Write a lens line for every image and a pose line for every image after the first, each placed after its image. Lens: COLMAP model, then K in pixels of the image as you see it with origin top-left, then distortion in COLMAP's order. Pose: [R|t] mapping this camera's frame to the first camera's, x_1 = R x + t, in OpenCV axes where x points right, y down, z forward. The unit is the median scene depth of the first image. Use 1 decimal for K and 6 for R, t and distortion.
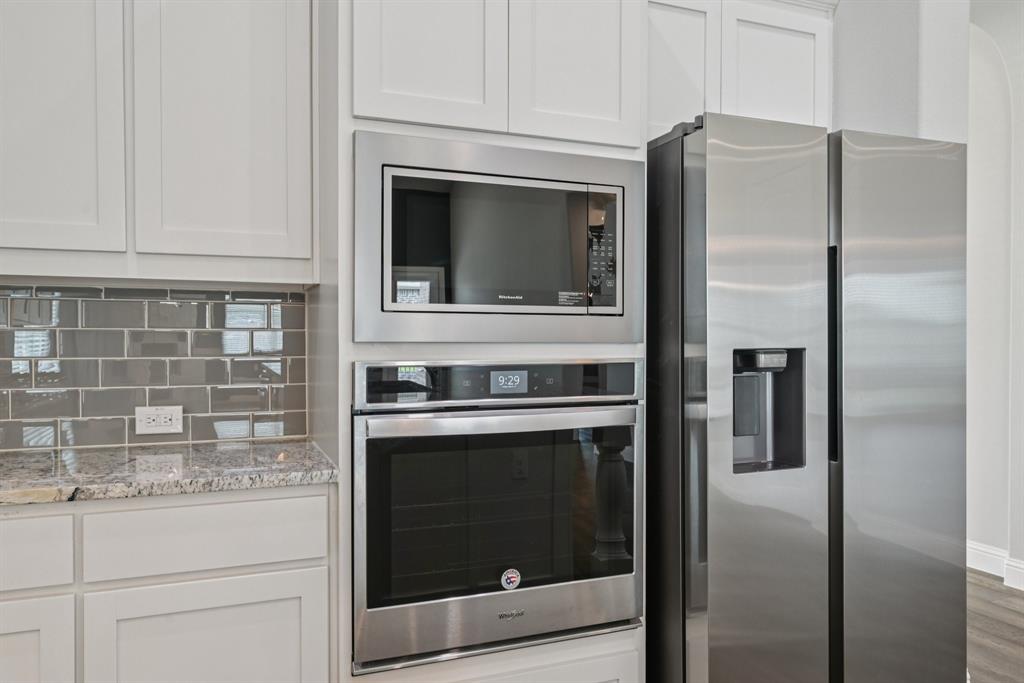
lens RADIAL K [[735.3, 0, 512.0], [0, 735.3, 341.5], [0, 0, 1]] dist [-0.005559, -0.002219]
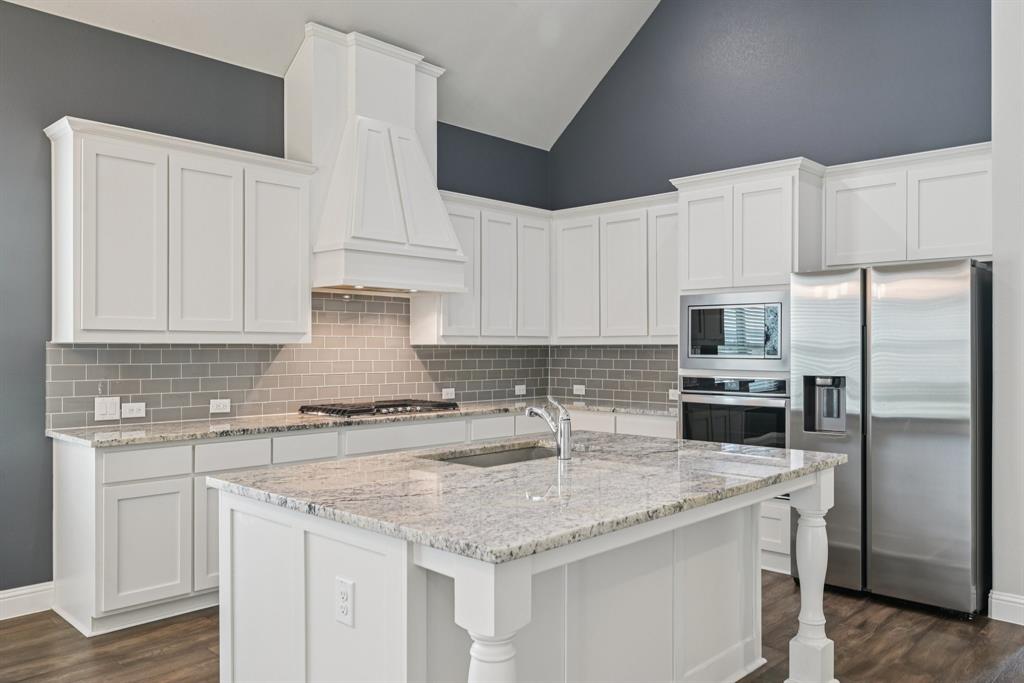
lens RADIAL K [[775.4, 0, 512.0], [0, 775.4, 341.5], [0, 0, 1]] dist [-0.002911, -0.001501]
pose [[0.411247, -0.003103, -0.911519, 2.071136], [0.000091, 0.999994, -0.003363, -0.085136], [0.911524, 0.001300, 0.411245, -0.780401]]
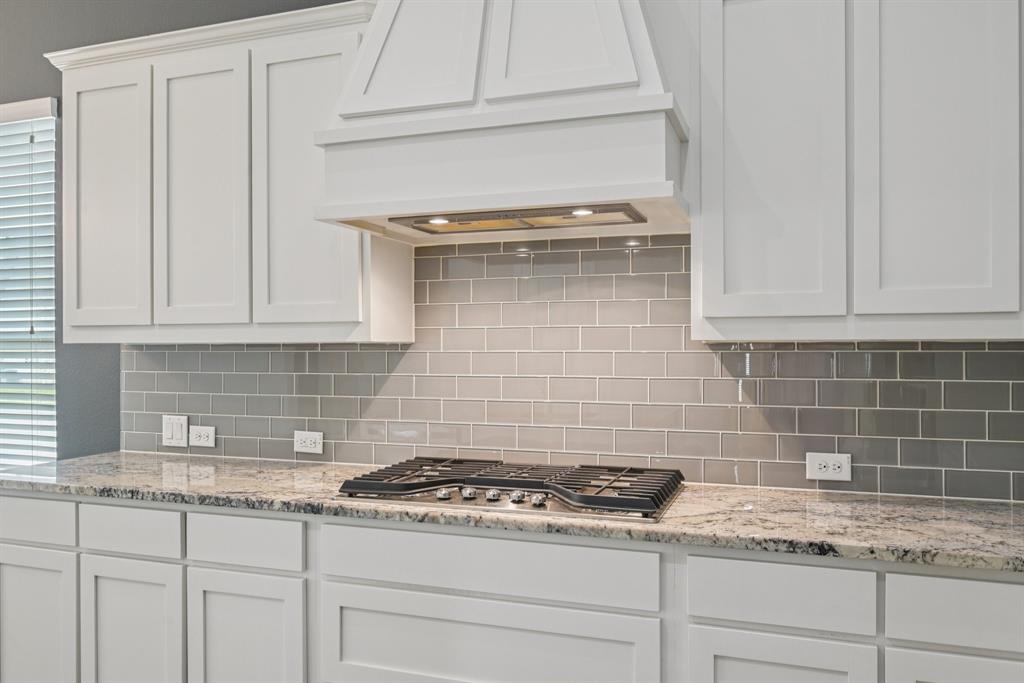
lens RADIAL K [[775.4, 0, 512.0], [0, 775.4, 341.5], [0, 0, 1]] dist [-0.002911, -0.001501]
pose [[-0.661860, -0.000427, -0.749627, 0.308699], [0.006785, 0.999955, -0.006560, -0.076518], [0.749597, -0.009428, -0.661828, 0.746054]]
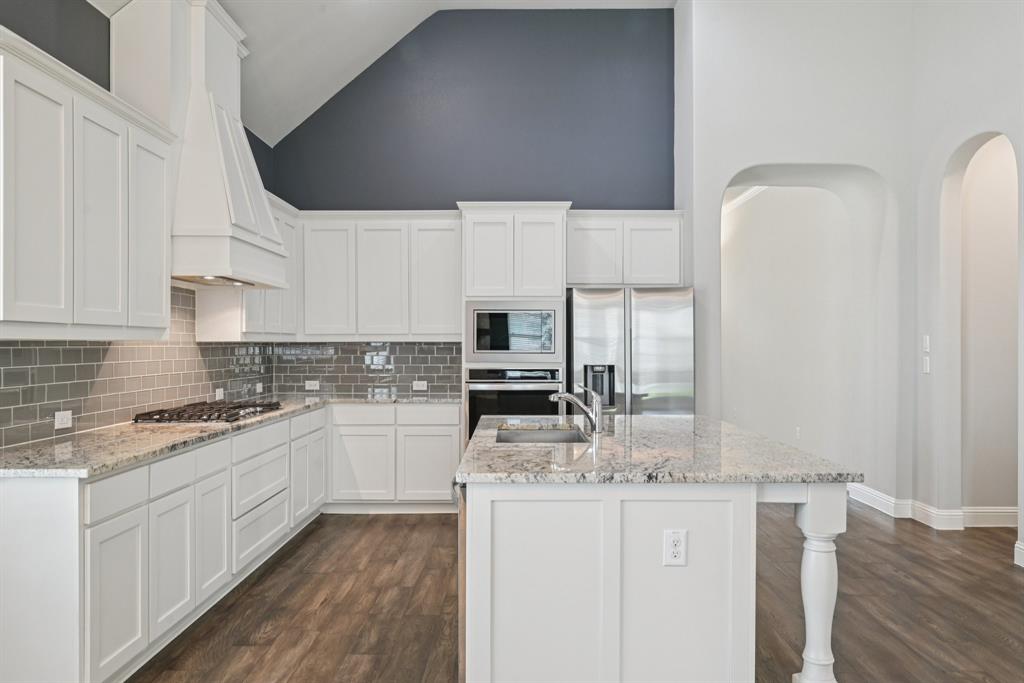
lens RADIAL K [[735.3, 0, 512.0], [0, 735.3, 341.5], [0, 0, 1]] dist [-0.005559, -0.002219]
pose [[0.926871, 0.001710, -0.375377, 1.153796], [-0.001952, 0.999998, -0.000263, -0.085125], [0.375376, 0.000977, 0.926872, -1.905884]]
